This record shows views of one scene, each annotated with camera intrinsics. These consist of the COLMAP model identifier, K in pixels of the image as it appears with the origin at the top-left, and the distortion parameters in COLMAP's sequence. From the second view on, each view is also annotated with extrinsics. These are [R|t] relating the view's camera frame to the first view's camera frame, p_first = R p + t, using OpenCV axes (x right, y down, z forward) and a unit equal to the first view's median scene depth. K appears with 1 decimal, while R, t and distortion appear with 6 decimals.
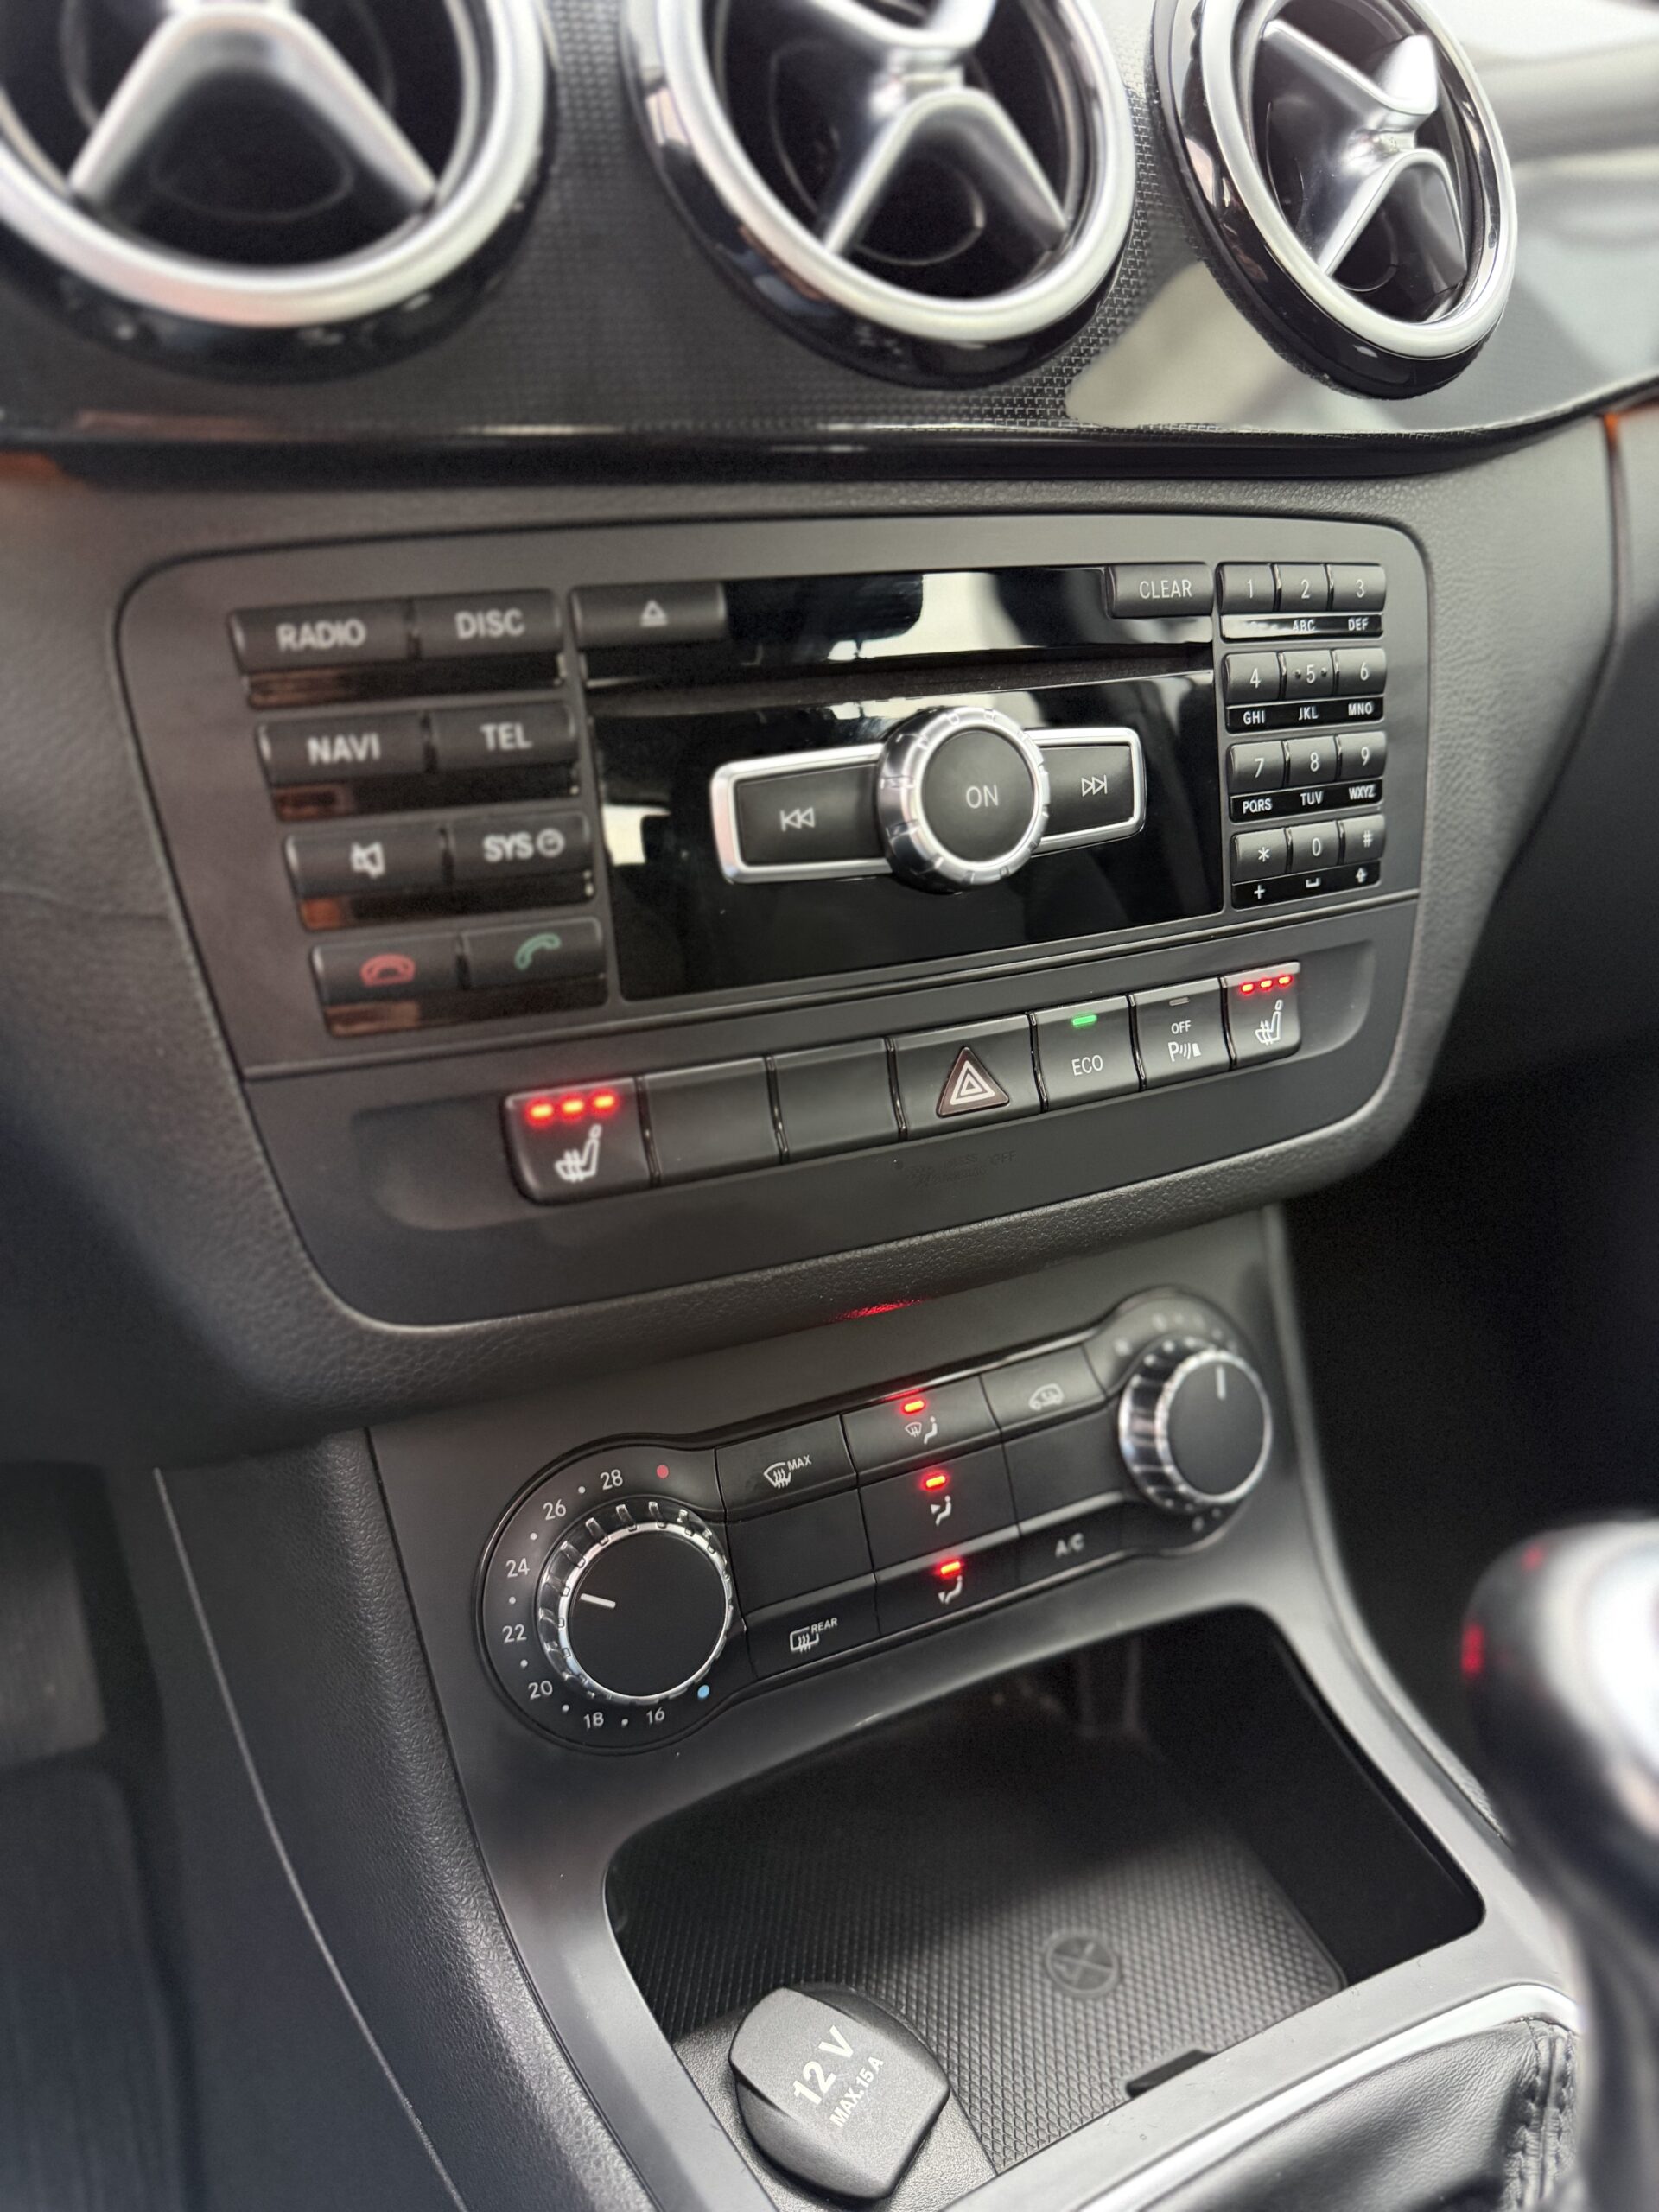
lens RADIAL K [[1606.1, 0, 829.5], [0, 1606.1, 1106.0], [0, 0, 1]] dist [0.080020, -0.105115]
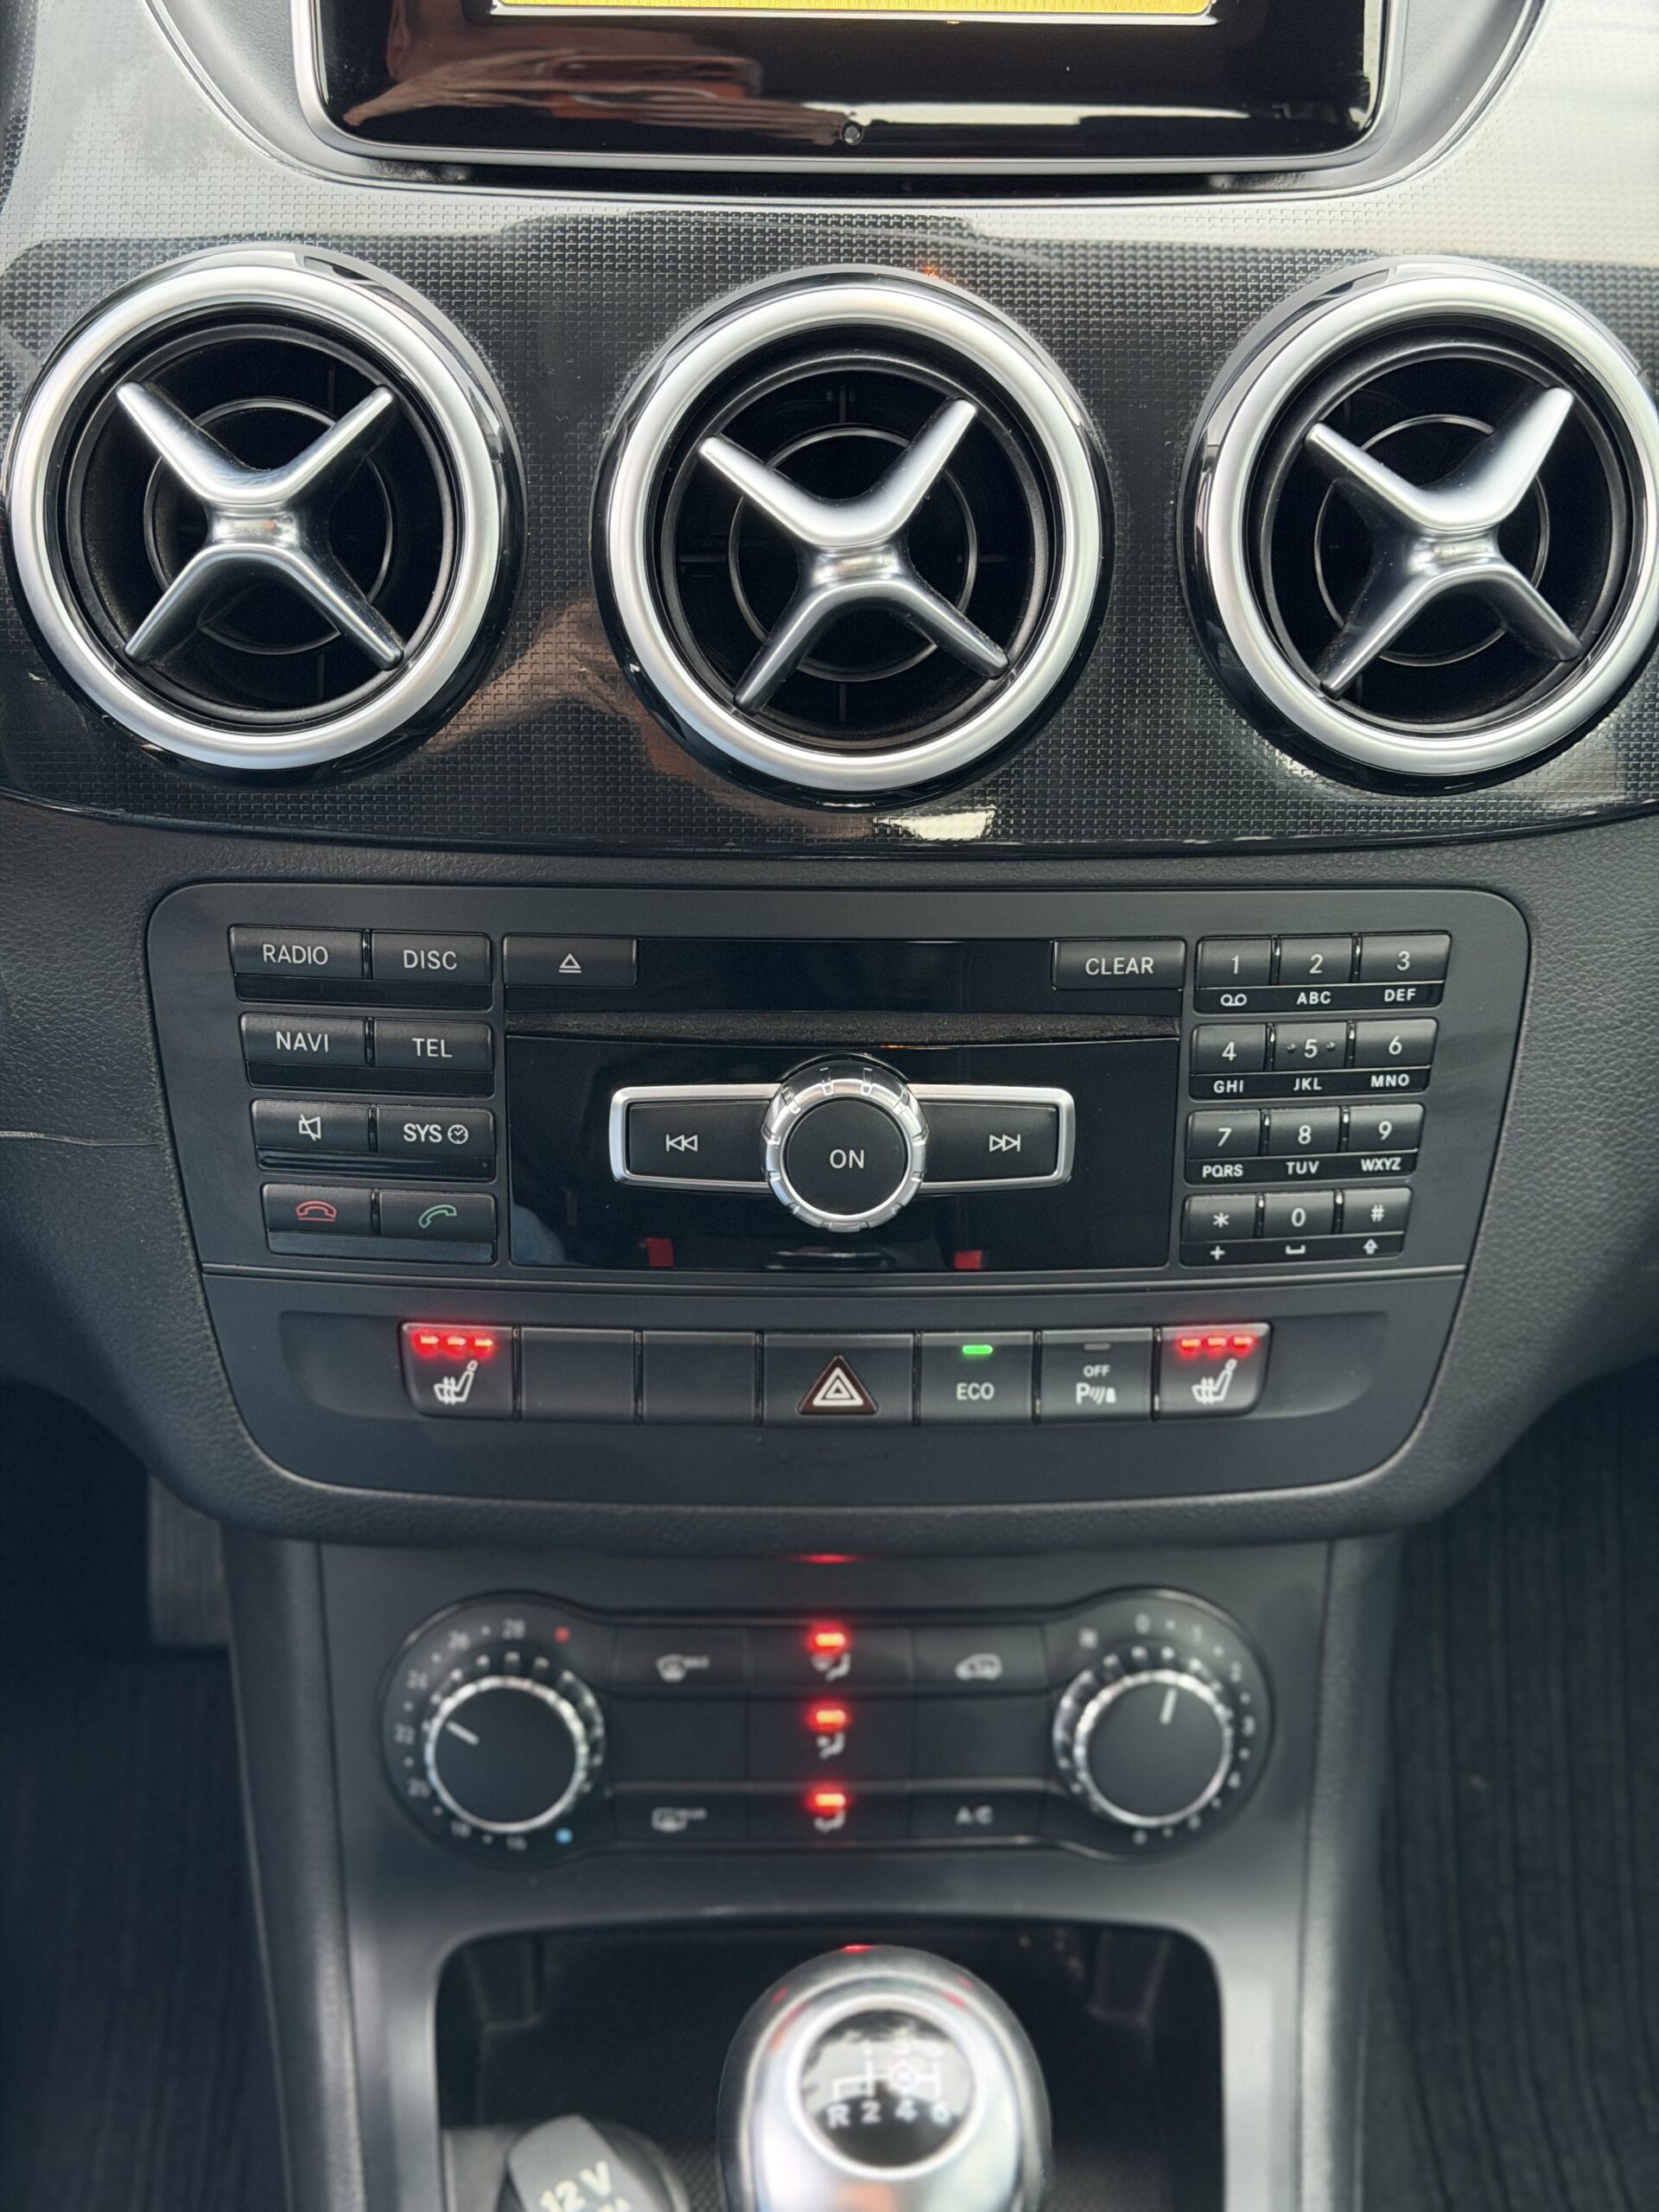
lens RADIAL K [[3059.2, 0, 829.5], [0, 3059.2, 1106.0], [0, 0, 1]] dist [0.051498, -0.032752]
pose [[0.906621, 0.237916, -0.348473, 0.710400], [-0.181381, 0.965424, 0.187235, -0.546630], [0.380971, -0.106545, 0.918428, -0.793237]]
